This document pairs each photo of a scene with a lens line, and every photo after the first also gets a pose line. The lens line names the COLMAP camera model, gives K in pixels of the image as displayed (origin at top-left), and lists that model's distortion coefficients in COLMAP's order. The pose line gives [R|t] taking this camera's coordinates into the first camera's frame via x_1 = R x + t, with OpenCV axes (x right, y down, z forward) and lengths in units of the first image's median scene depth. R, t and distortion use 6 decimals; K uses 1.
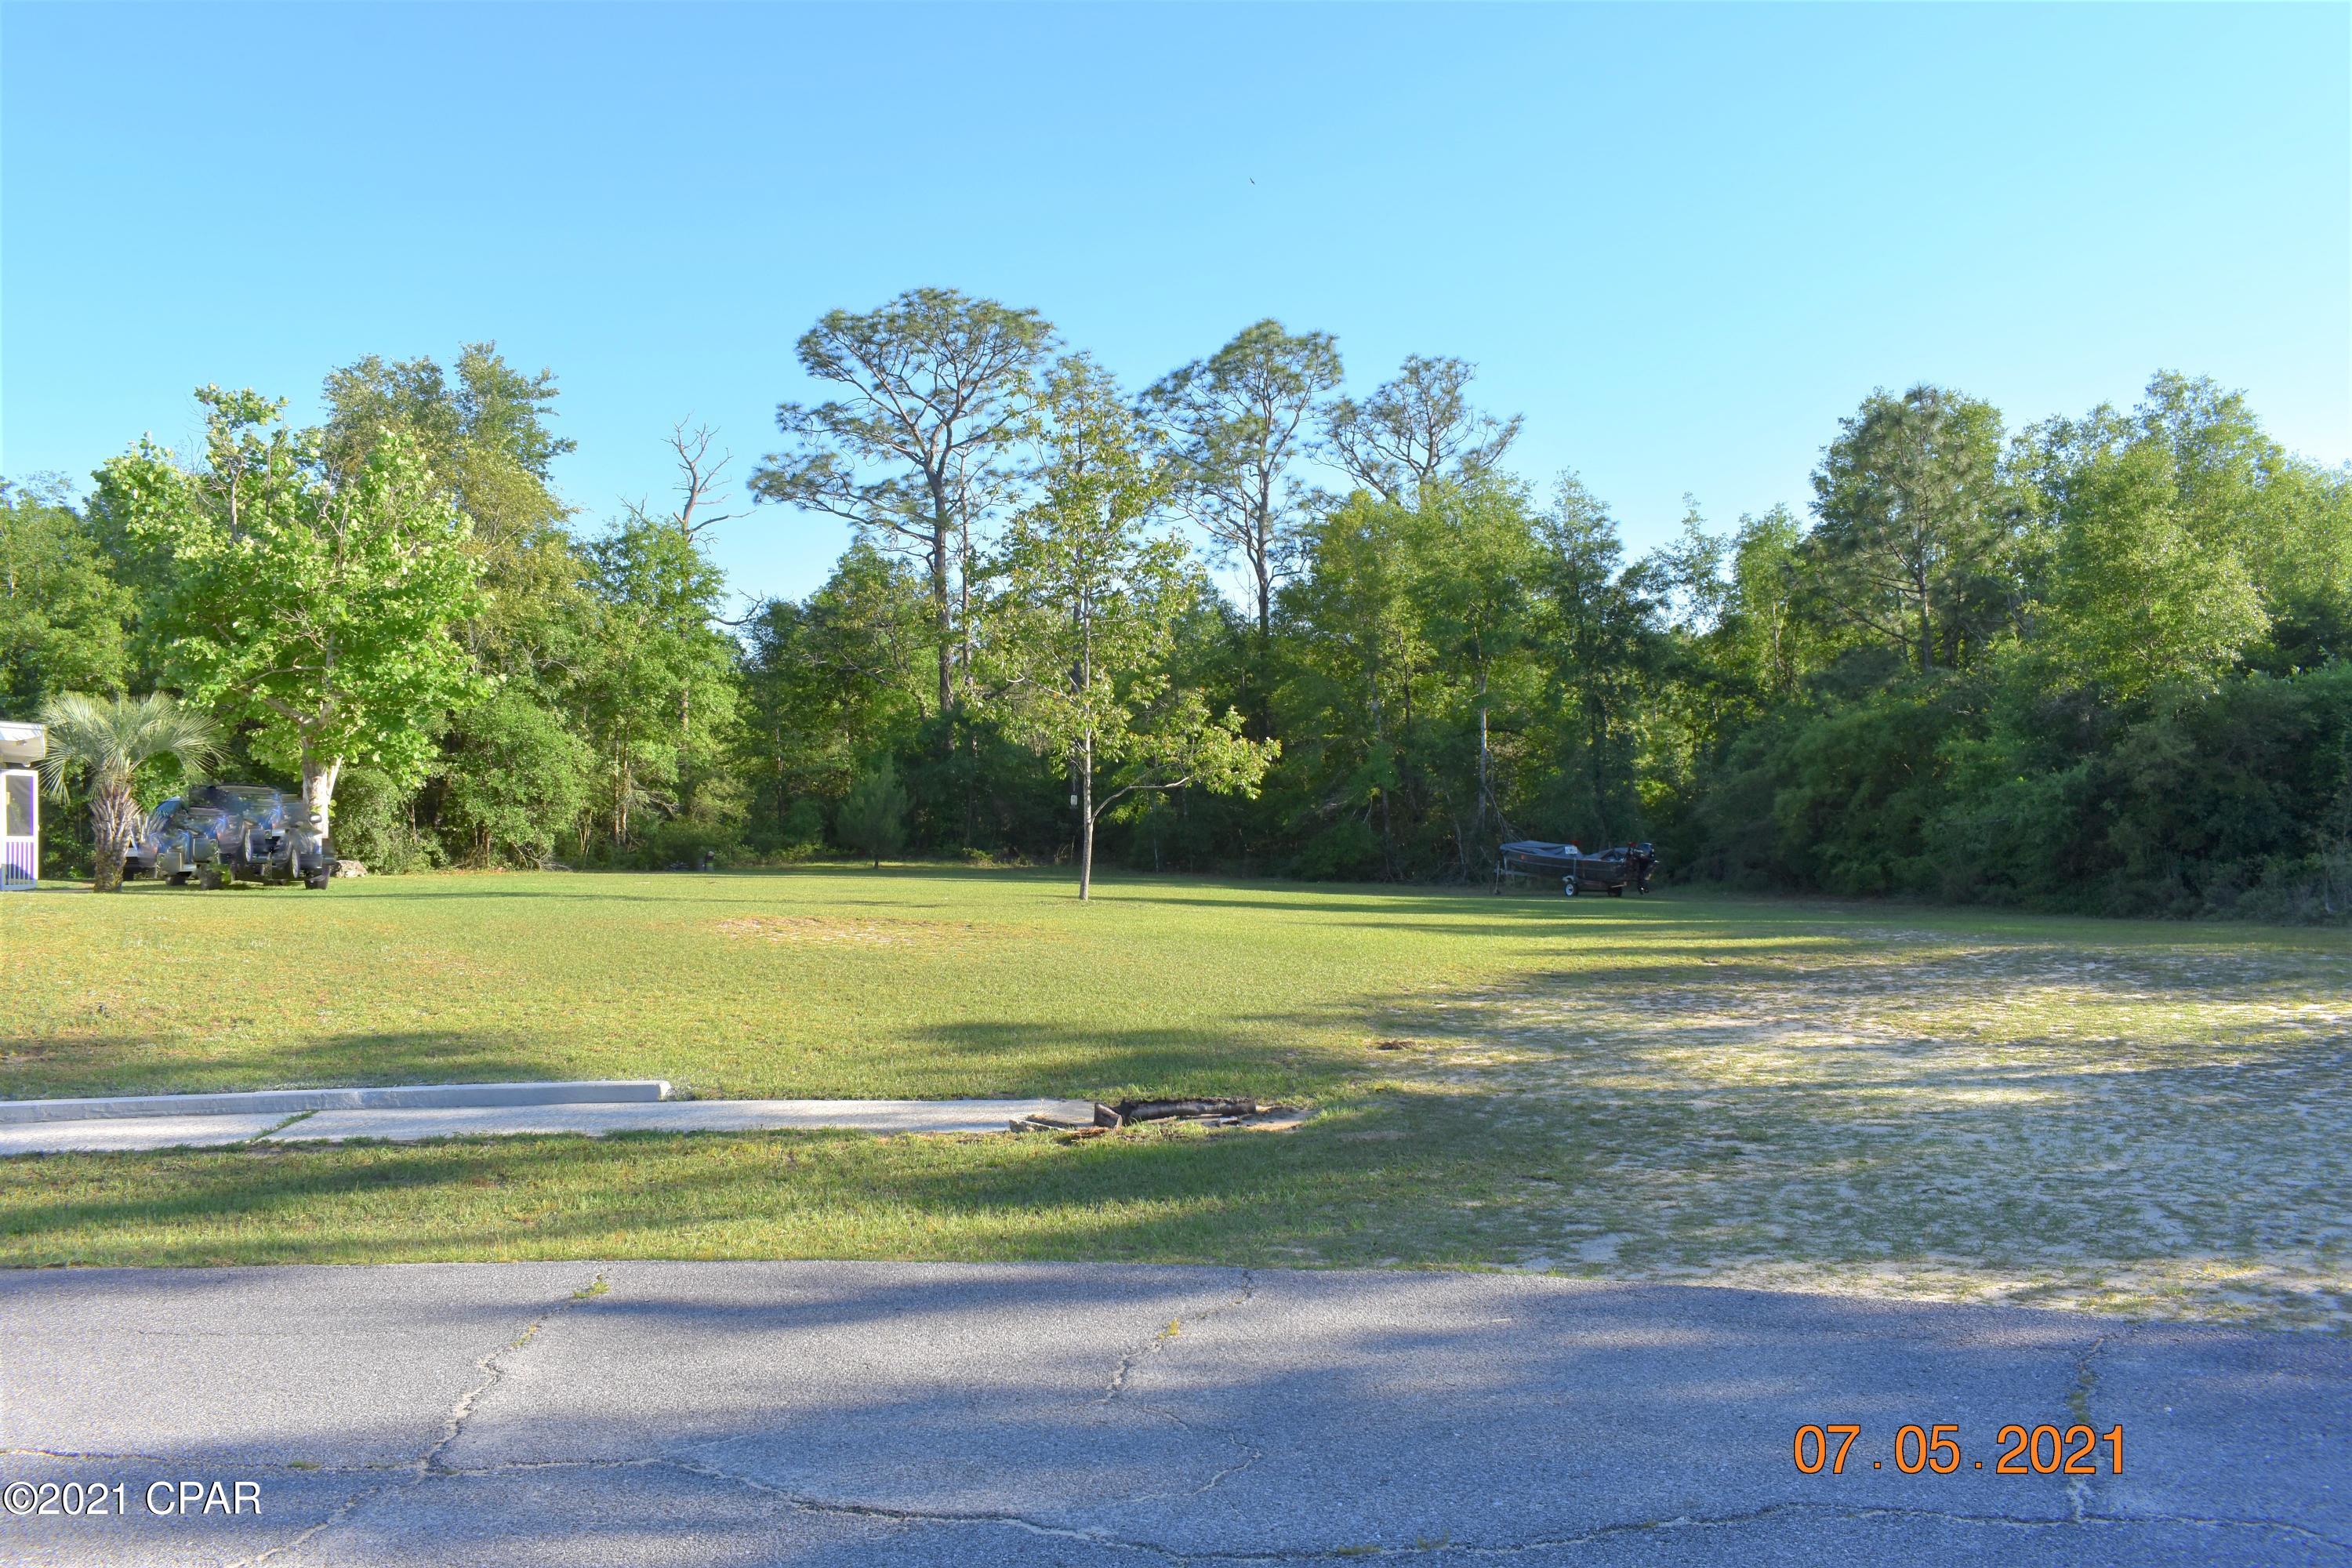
lens RADIAL K [[1814.1, 0, 1174.8], [0, 1814.1, 792.5], [0, 0, 1]] dist [-0.096311, 0.013584]
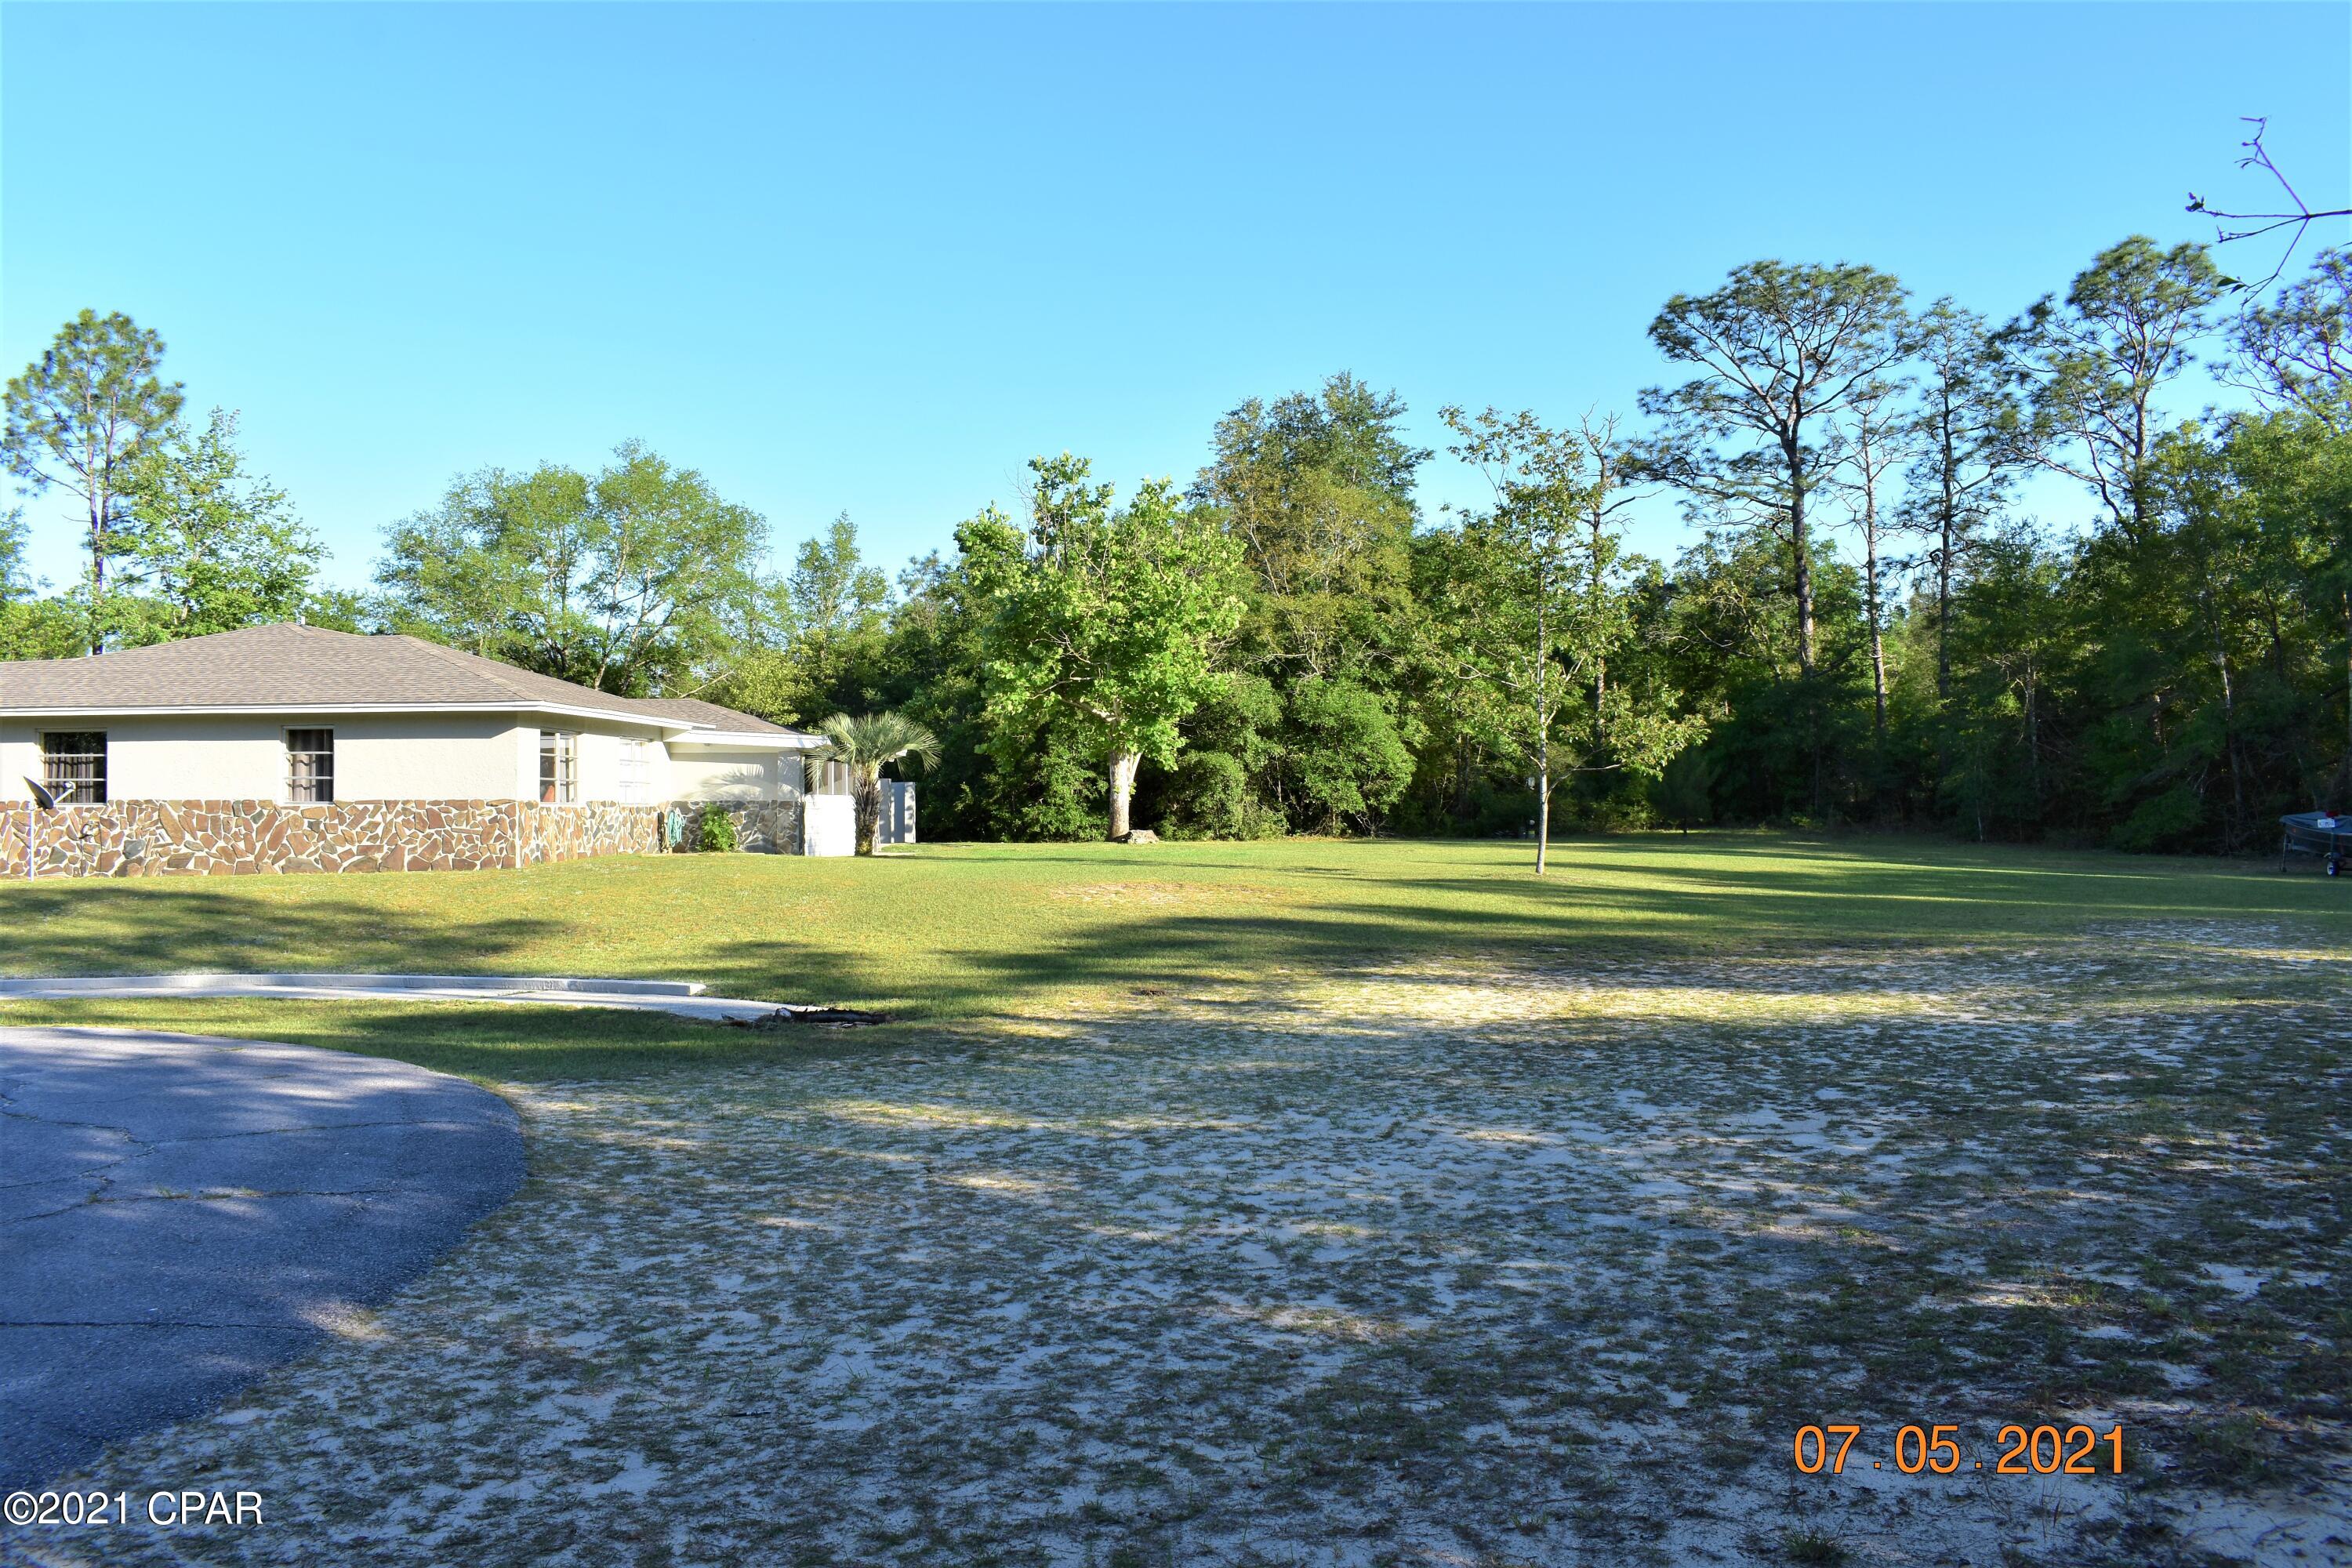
lens RADIAL K [[1814.1, 0, 1165.5], [0, 1814.1, 779.2], [0, 0, 1]] dist [-0.096311, 0.013584]
pose [[0.812688, -0.009717, -0.582618, 0.194141], [0.017995, 0.999803, 0.008426, -0.004981], [0.582421, -0.017332, 0.812703, -0.011697]]
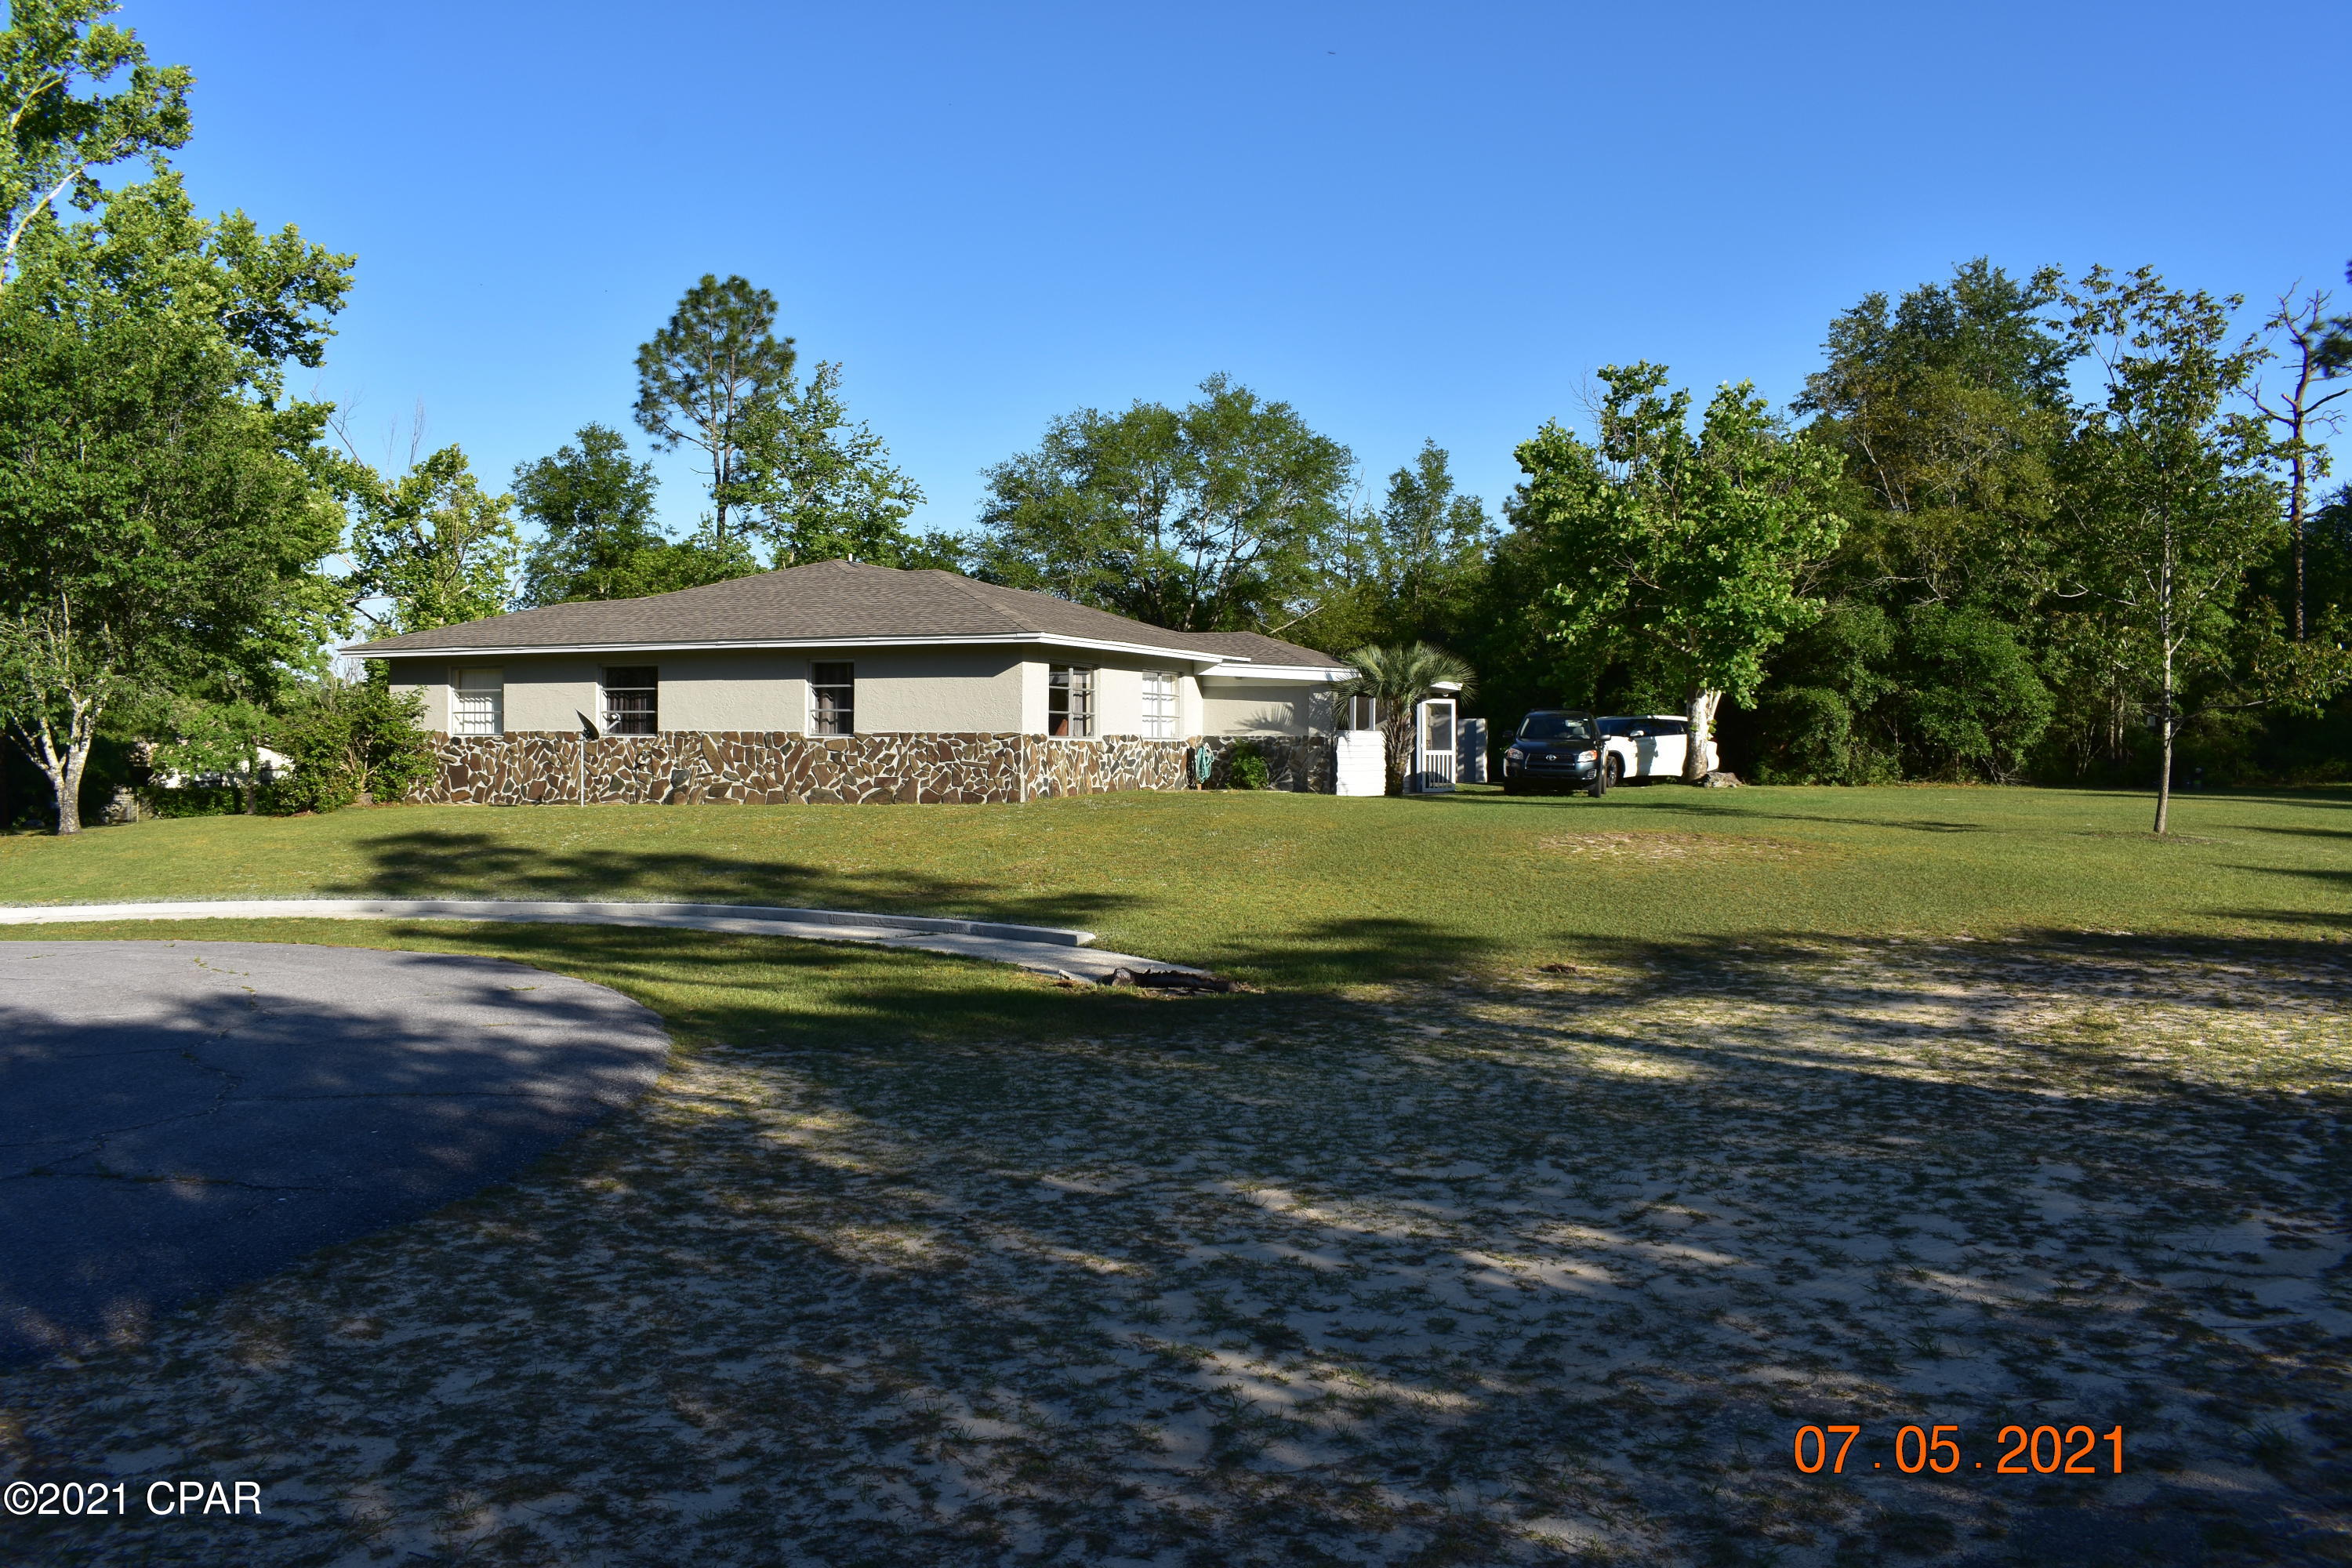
lens RADIAL K [[1814.1, 0, 1176.2], [0, 1814.1, 786.1], [0, 0, 1]] dist [-0.096311, 0.013584]
pose [[0.565182, 0.024841, -0.824592, 0.191243], [0.015424, 0.999054, 0.040668, -0.003206], [0.824822, -0.035703, 0.564264, 0.049506]]
